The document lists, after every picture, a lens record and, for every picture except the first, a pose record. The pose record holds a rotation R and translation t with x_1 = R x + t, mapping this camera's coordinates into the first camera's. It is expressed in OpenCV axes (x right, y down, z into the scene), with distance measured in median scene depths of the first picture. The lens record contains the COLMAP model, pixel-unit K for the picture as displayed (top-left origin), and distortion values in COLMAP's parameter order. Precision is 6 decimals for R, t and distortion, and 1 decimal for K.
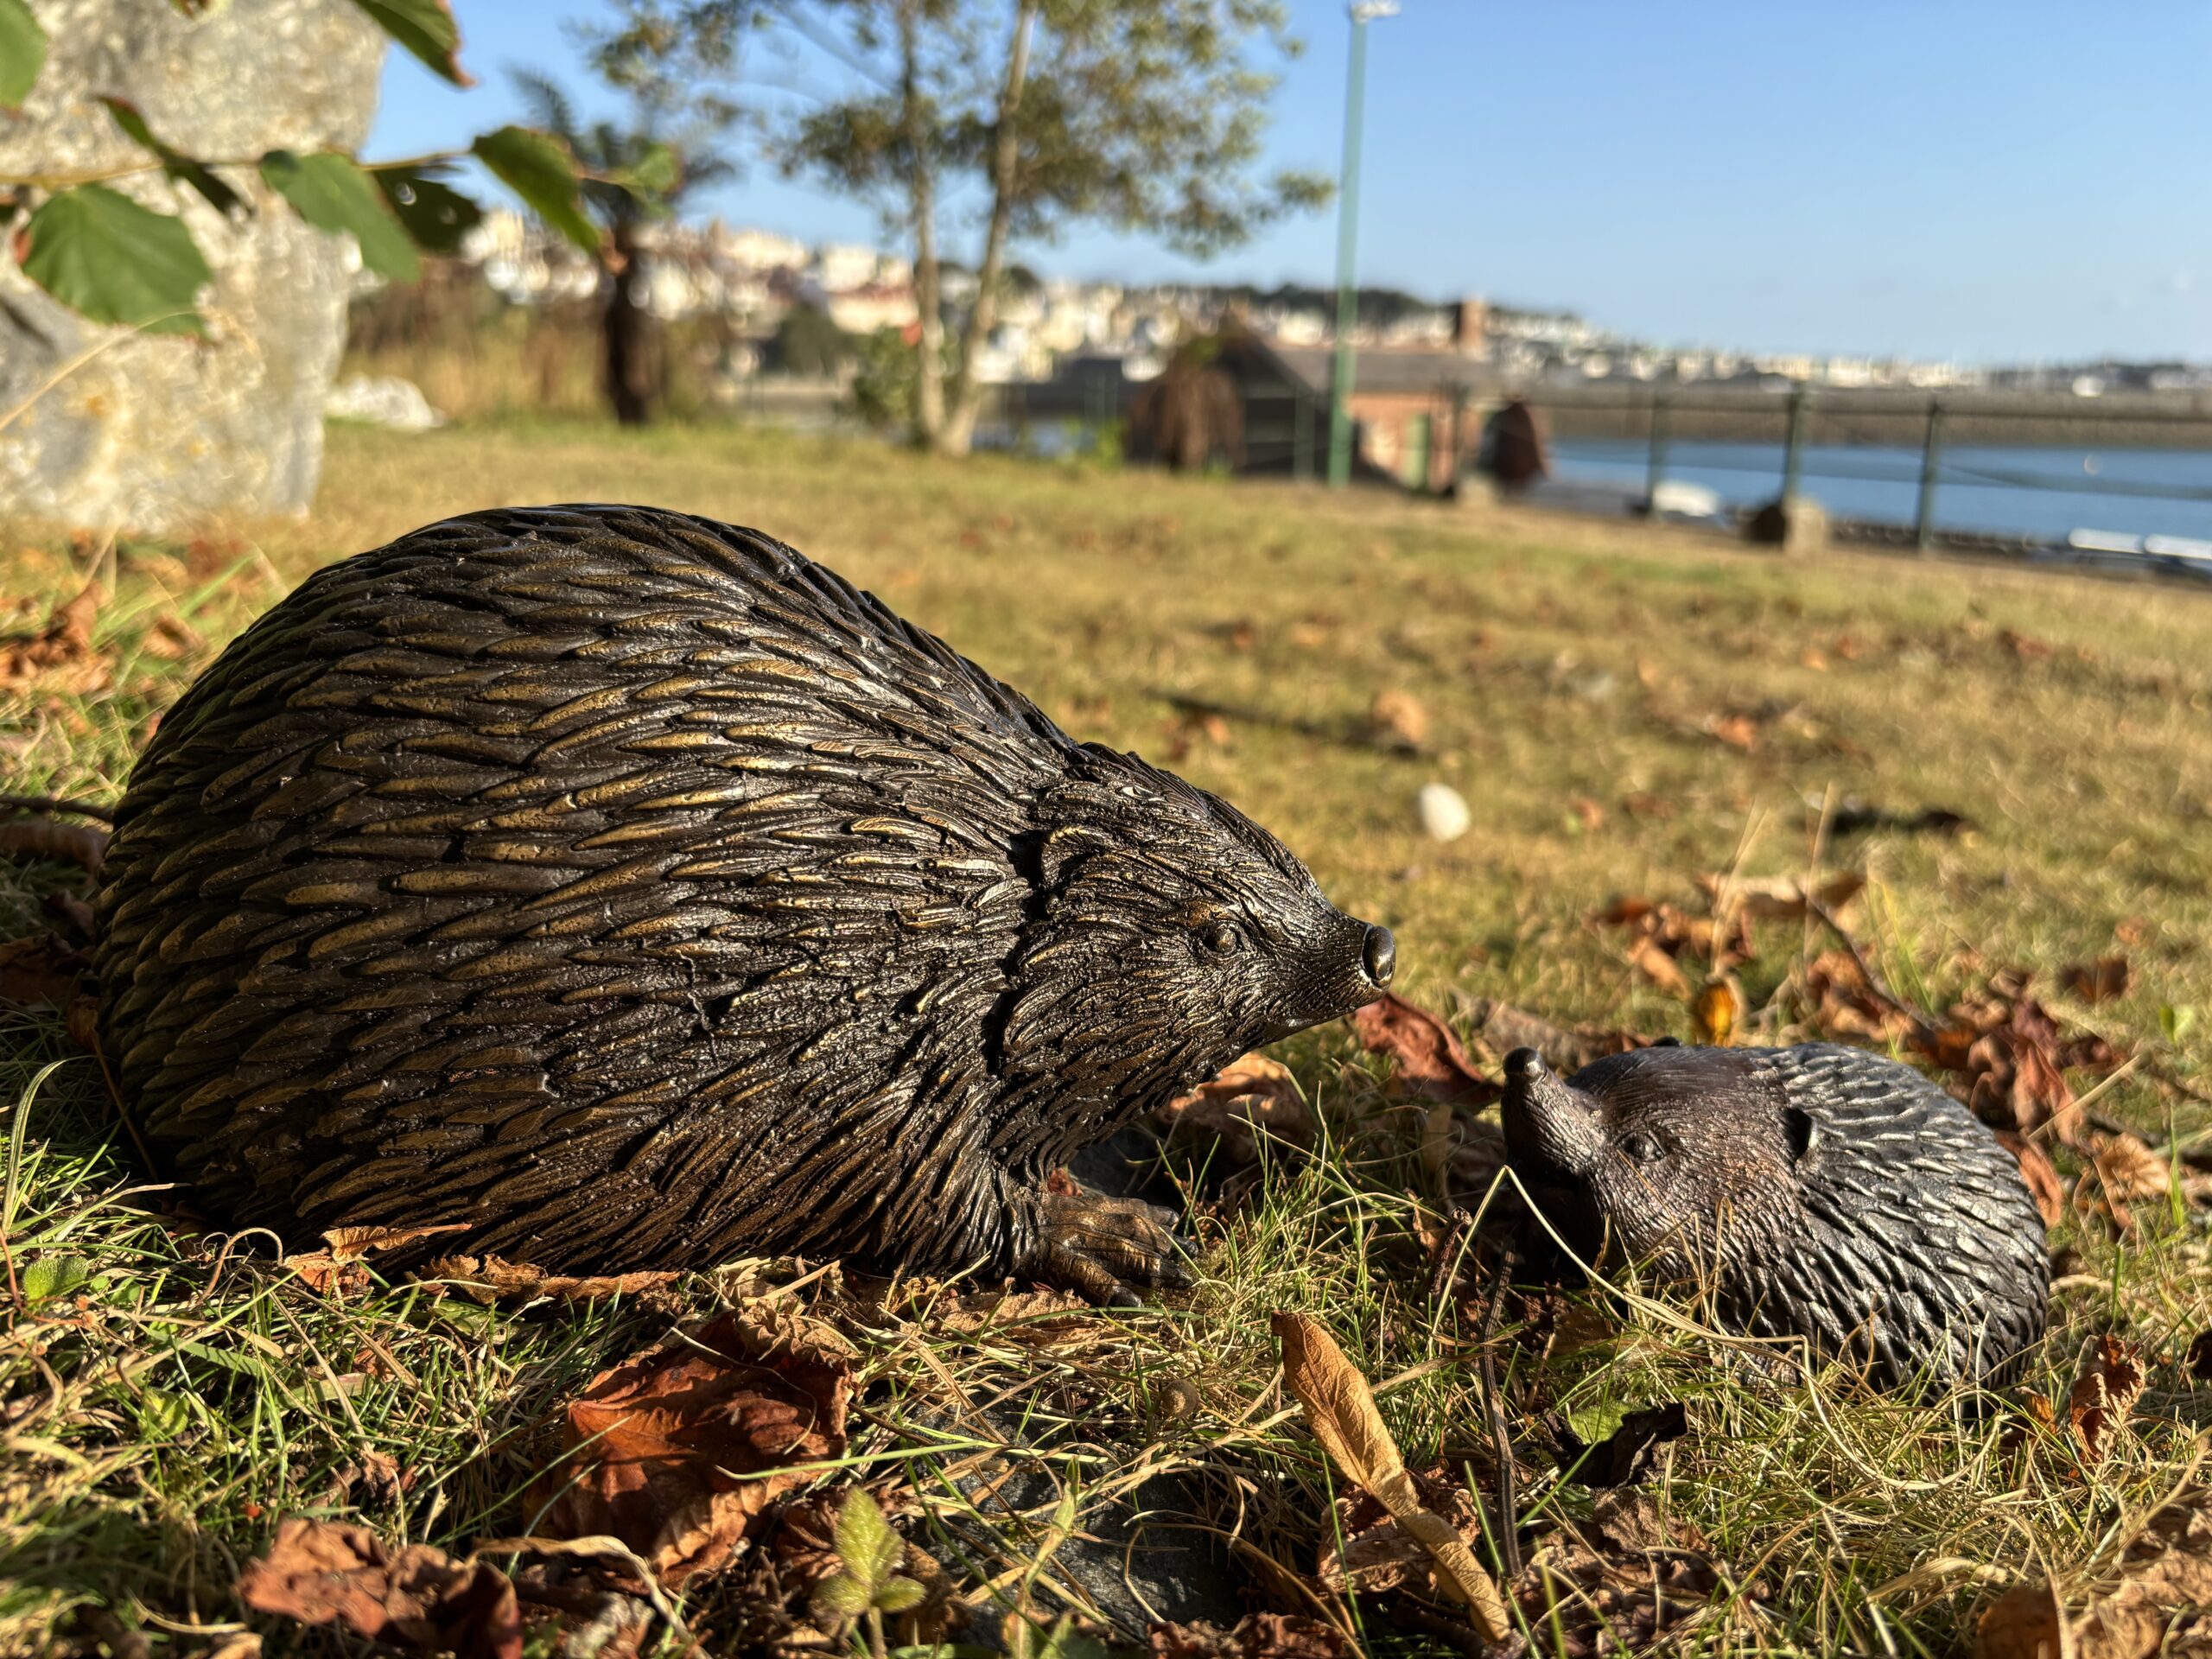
lens RADIAL K [[1817.0, 0, 1121.4], [0, 1817.0, 808.8], [0, 0, 1]] dist [0.005101, -0.001933]
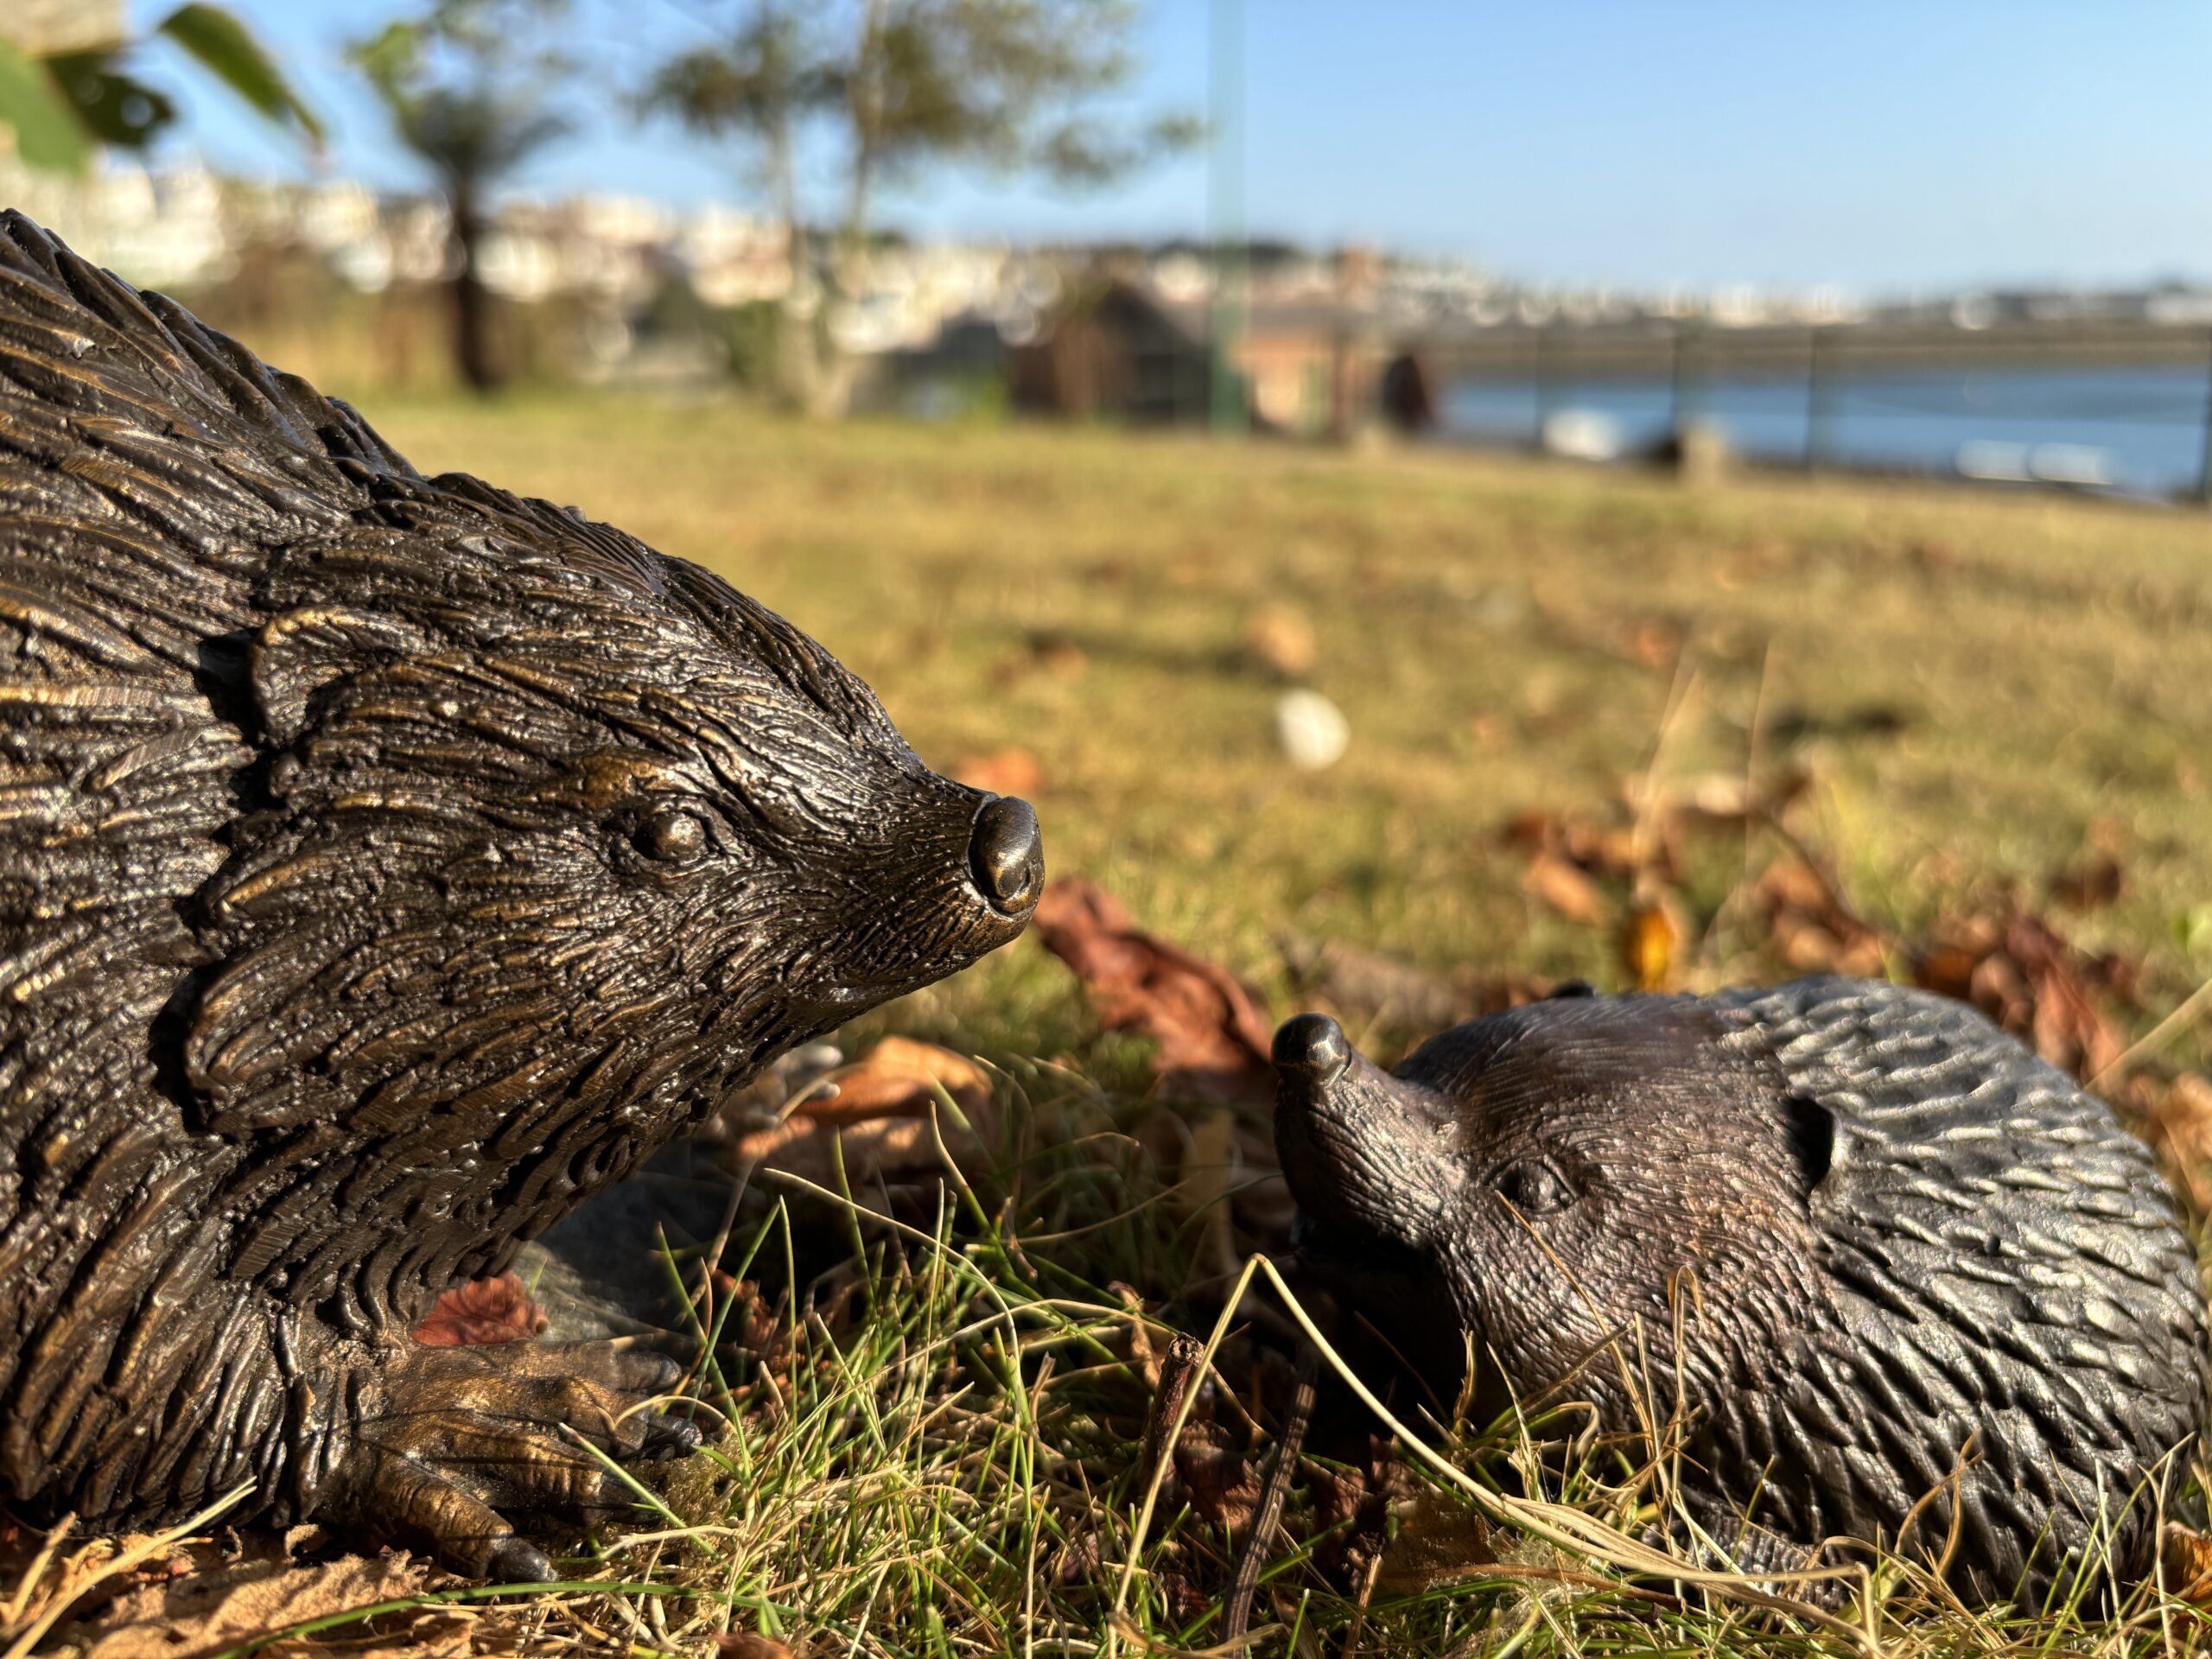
lens RADIAL K [[1834.7, 0, 1126.5], [0, 1834.7, 840.6], [0, 0, 1]] dist [0.033693, -0.101456]
pose [[0.997477, -0.050699, 0.049689, 0.136831], [0.049027, 0.998208, 0.034298, 0.055689], [-0.051338, -0.031775, 0.998176, 0.441134]]
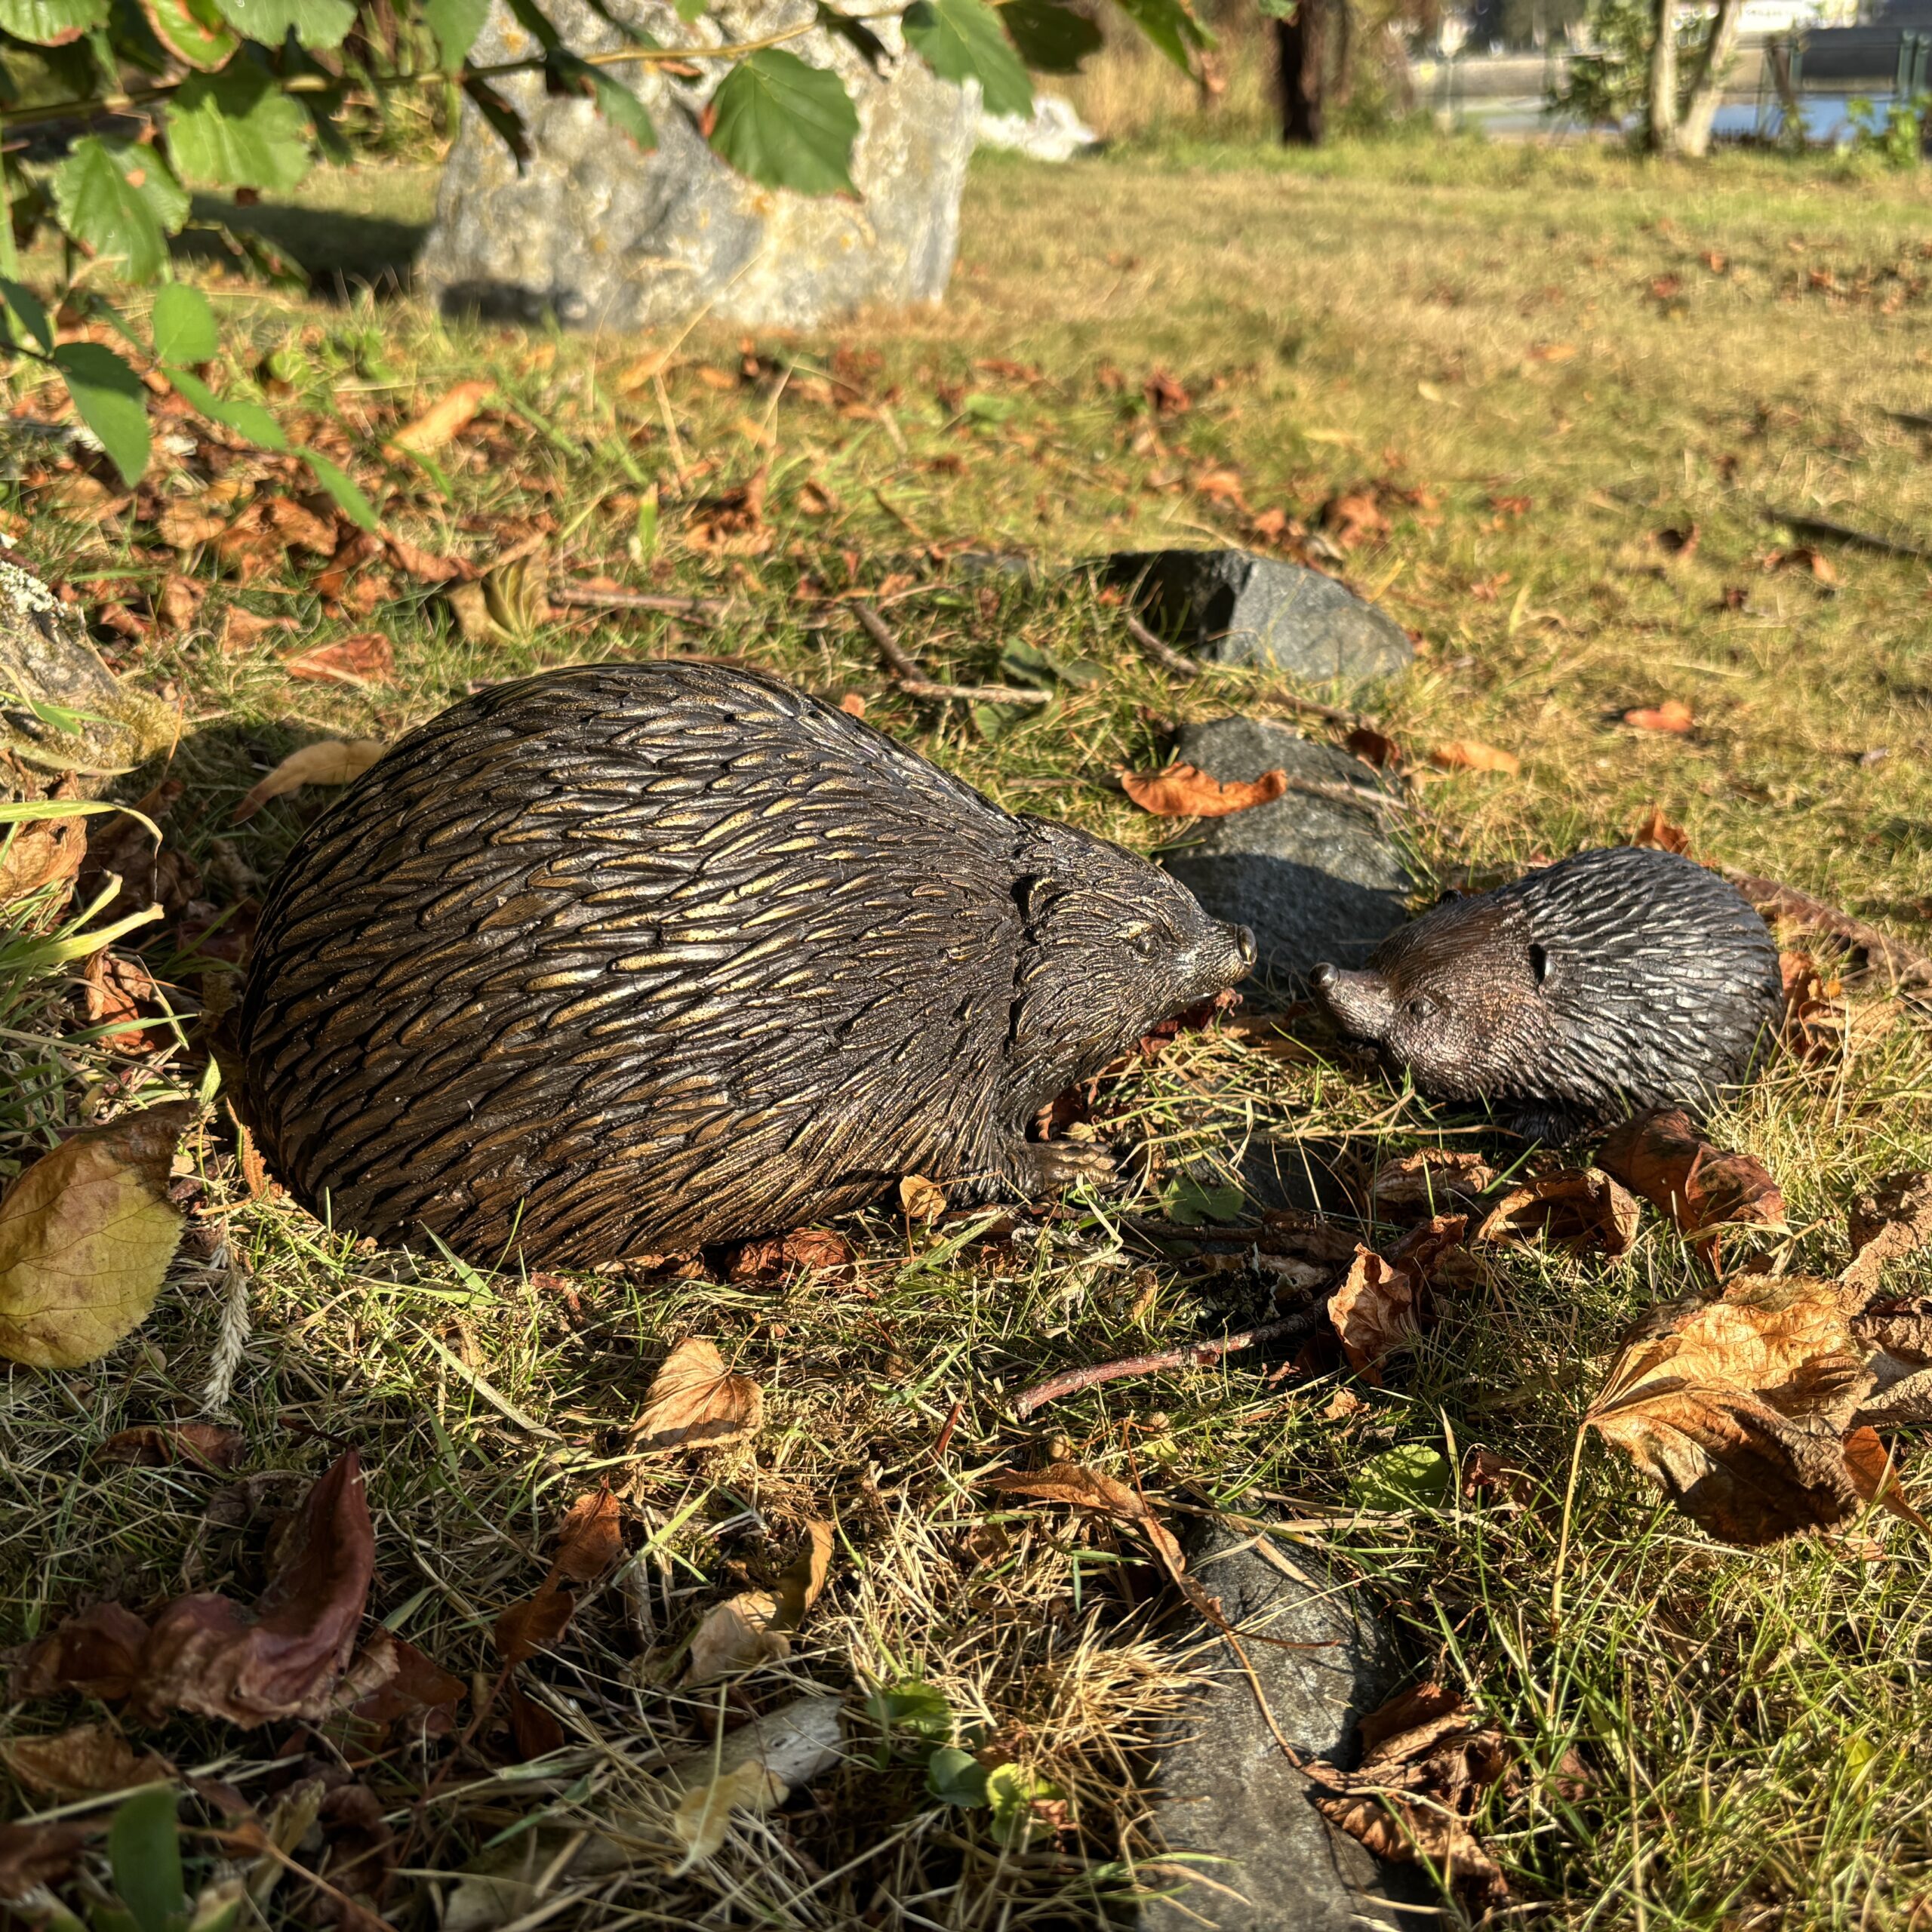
lens RADIAL K [[2091.3, 0, 932.6], [0, 2091.3, 945.3], [0, 0, 1]] dist [0.062759, -0.096579]
pose [[0.909608, 0.107612, -0.401289, 0.375211], [-0.037631, 0.983243, 0.178373, -0.115027], [0.413760, -0.147148, 0.898415, -0.706213]]
